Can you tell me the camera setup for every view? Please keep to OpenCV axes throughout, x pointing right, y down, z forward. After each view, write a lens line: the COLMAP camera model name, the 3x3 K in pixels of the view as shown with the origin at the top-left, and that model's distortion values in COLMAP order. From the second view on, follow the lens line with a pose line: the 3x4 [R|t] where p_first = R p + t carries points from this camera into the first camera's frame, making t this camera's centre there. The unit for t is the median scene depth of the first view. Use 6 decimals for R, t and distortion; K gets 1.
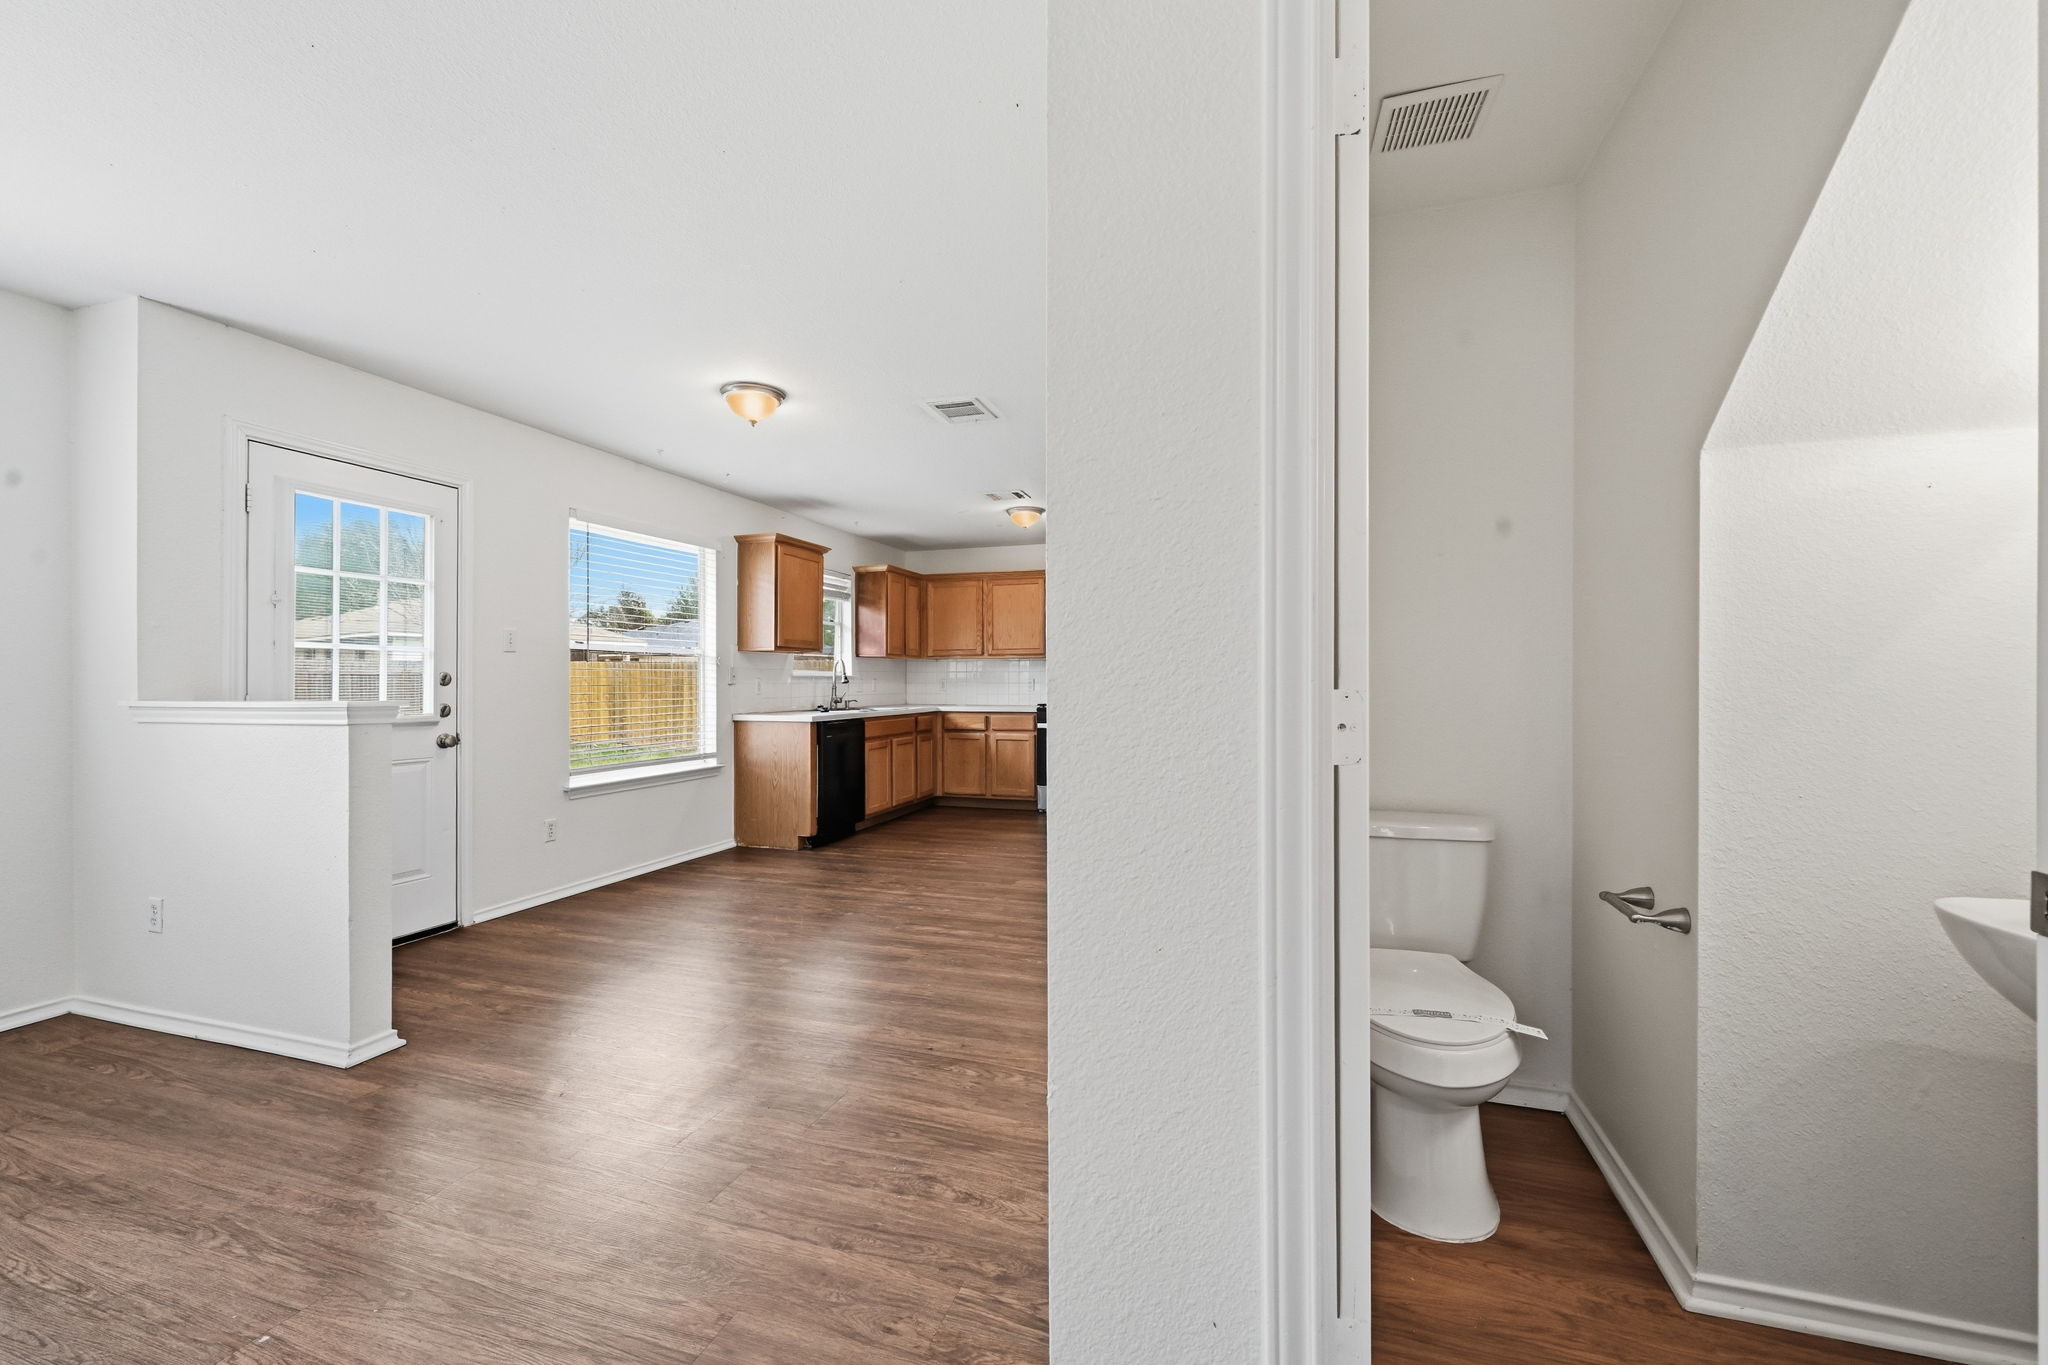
lens RADIAL K [[842.7, 0, 1031.1], [0, 842.7, 680.6], [0, 0, 1]] dist [-0.000051, -0.000008]
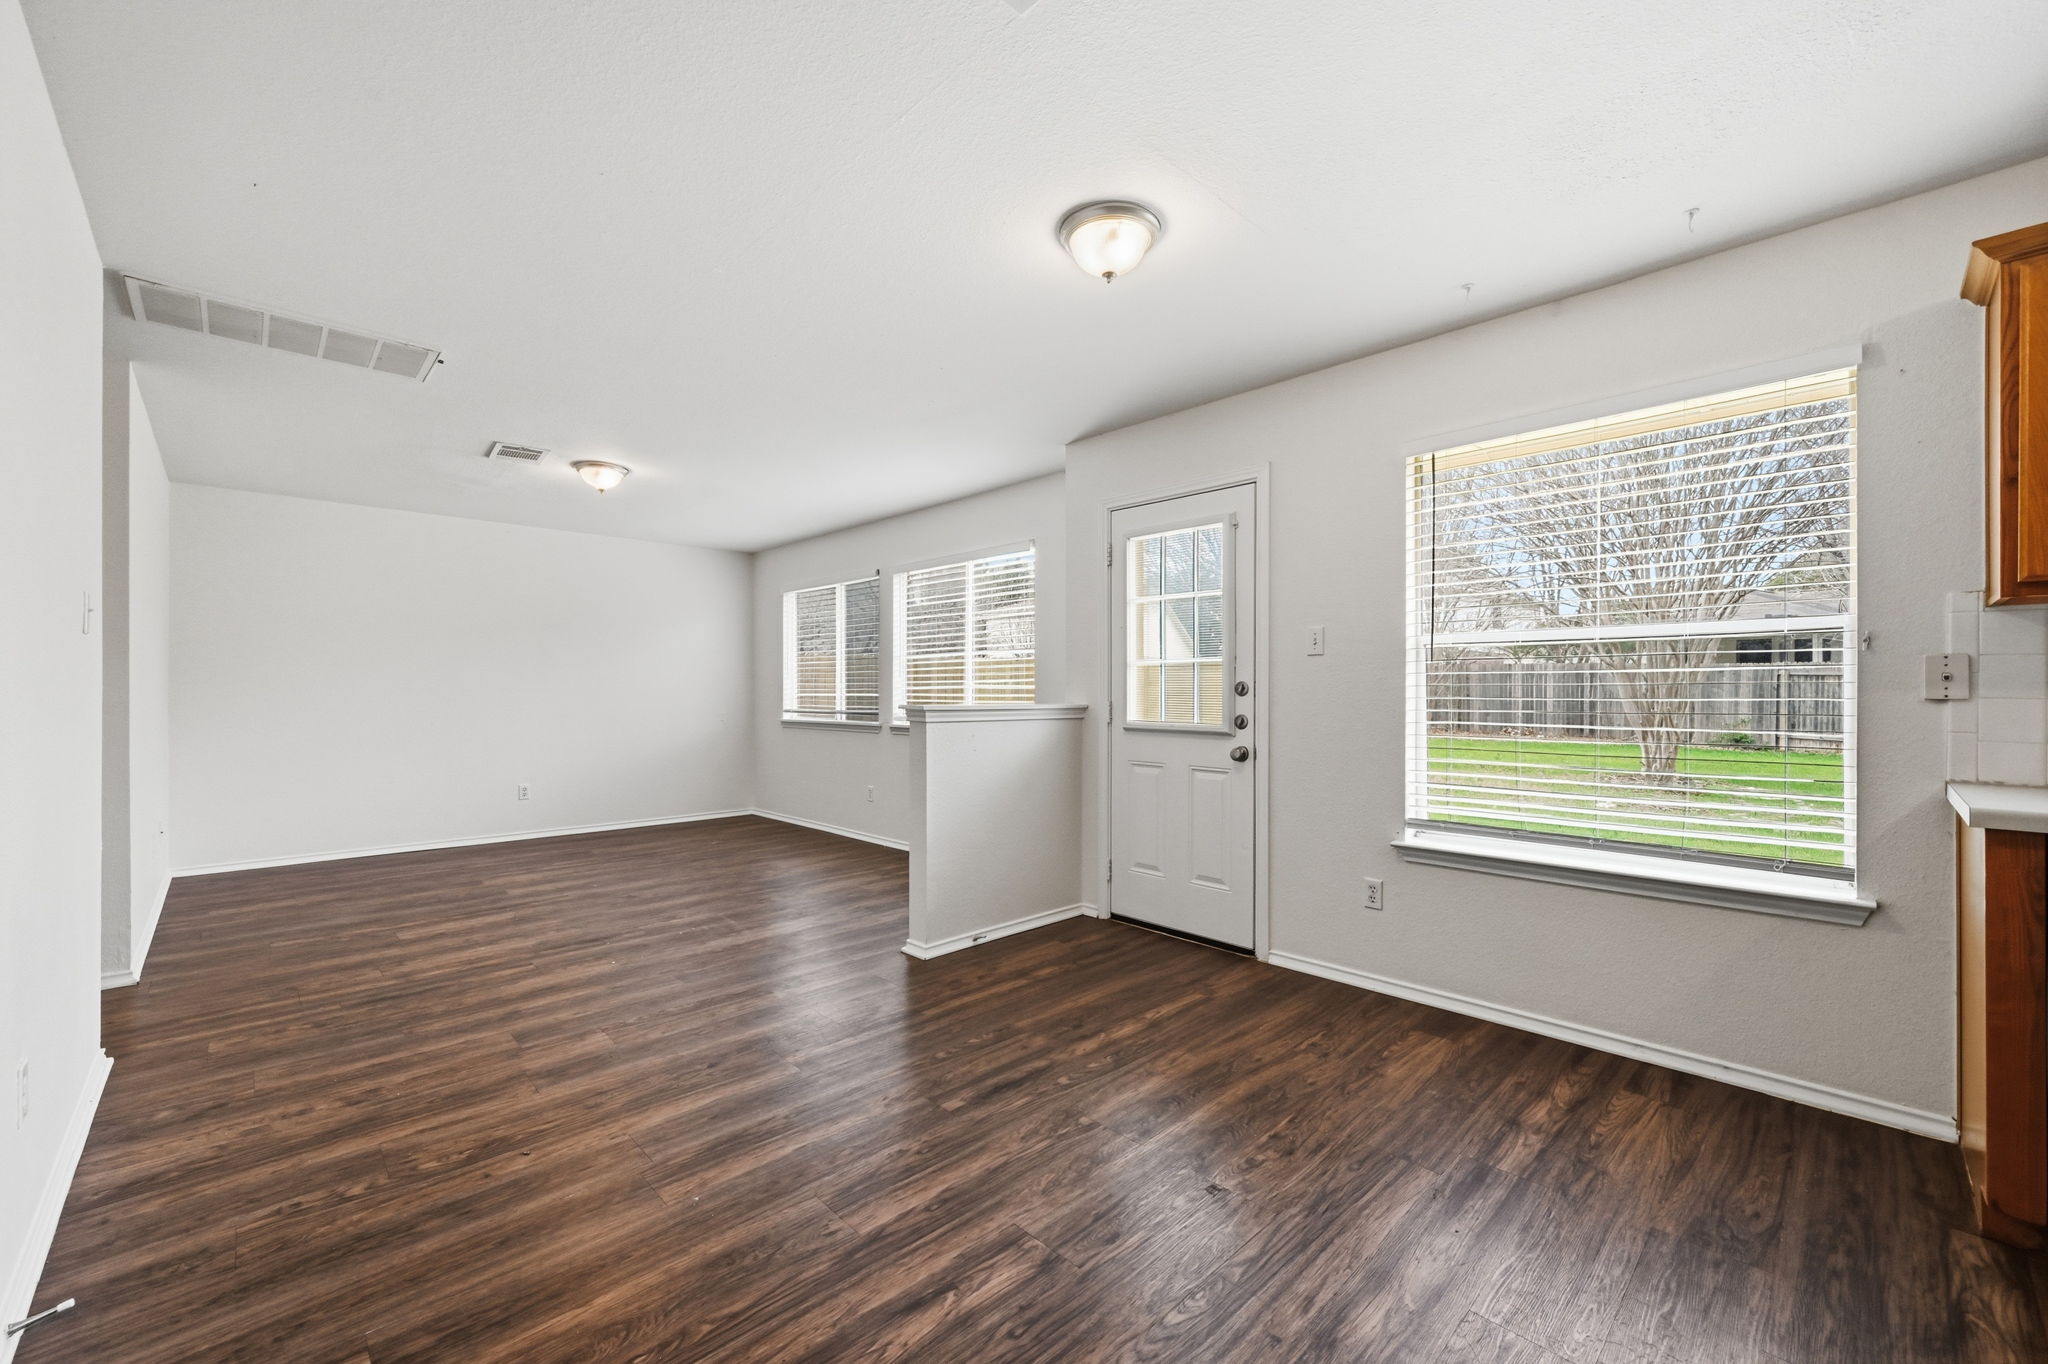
lens RADIAL K [[817.0, 0, 1018.0], [0, 817.0, 683.4], [0, 0, 1]] dist [-0.000942, -0.000036]
pose [[-0.472230, -0.003562, -0.881468, 0.237374], [0.001378, 0.999988, -0.004779, -0.003907], [0.881474, -0.003472, -0.472219, 1.218277]]
